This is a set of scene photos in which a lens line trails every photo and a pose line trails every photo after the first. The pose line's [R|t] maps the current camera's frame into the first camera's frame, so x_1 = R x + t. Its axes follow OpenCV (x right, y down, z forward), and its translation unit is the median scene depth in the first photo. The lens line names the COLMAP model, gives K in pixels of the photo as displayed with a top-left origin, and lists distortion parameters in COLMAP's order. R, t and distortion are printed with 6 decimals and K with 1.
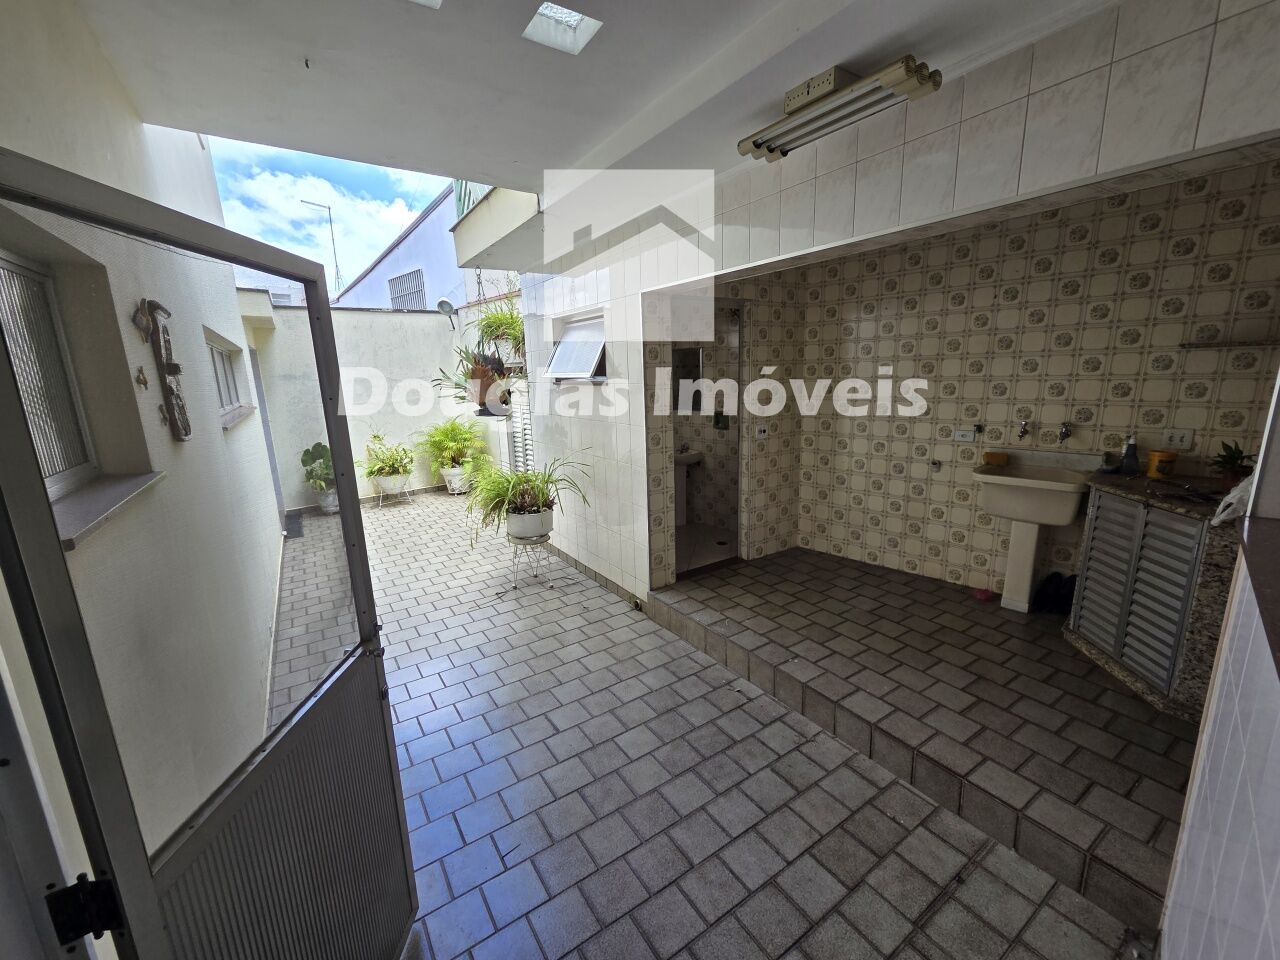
lens RADIAL K [[523.8, 0, 646.7], [0, 523.8, 483.8], [0, 0, 1]] dist [0.003090, 0.000578]
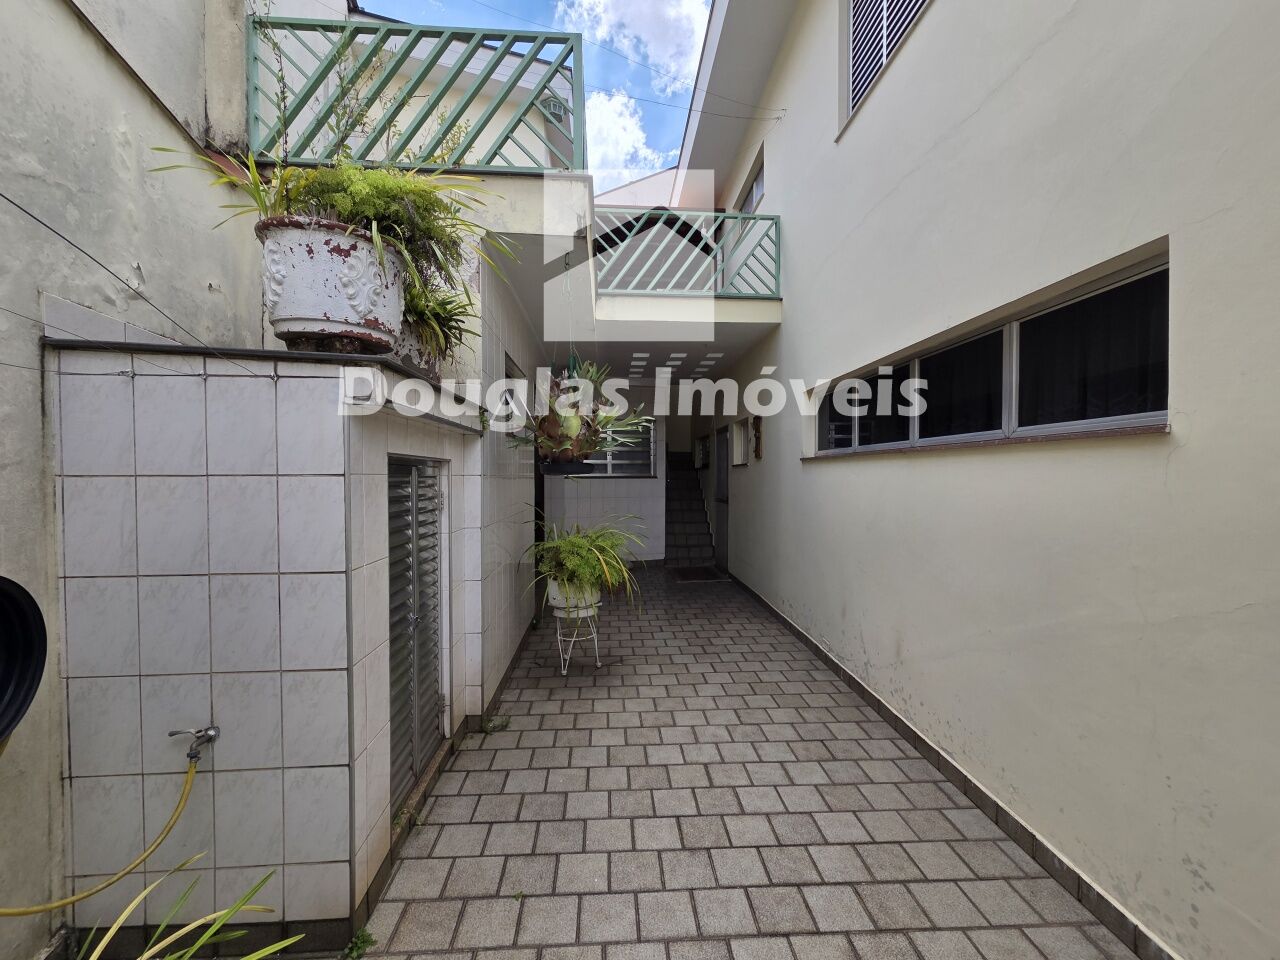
lens RADIAL K [[523.8, 0, 639.5], [0, 523.8, 480.5], [0, 0, 1]] dist [0.003090, 0.000578]
pose [[-0.863215, 0.022351, 0.504342, -0.691041], [0.131380, 0.974542, 0.181676, -0.226987], [-0.487442, 0.223086, -0.844176, 1.497456]]
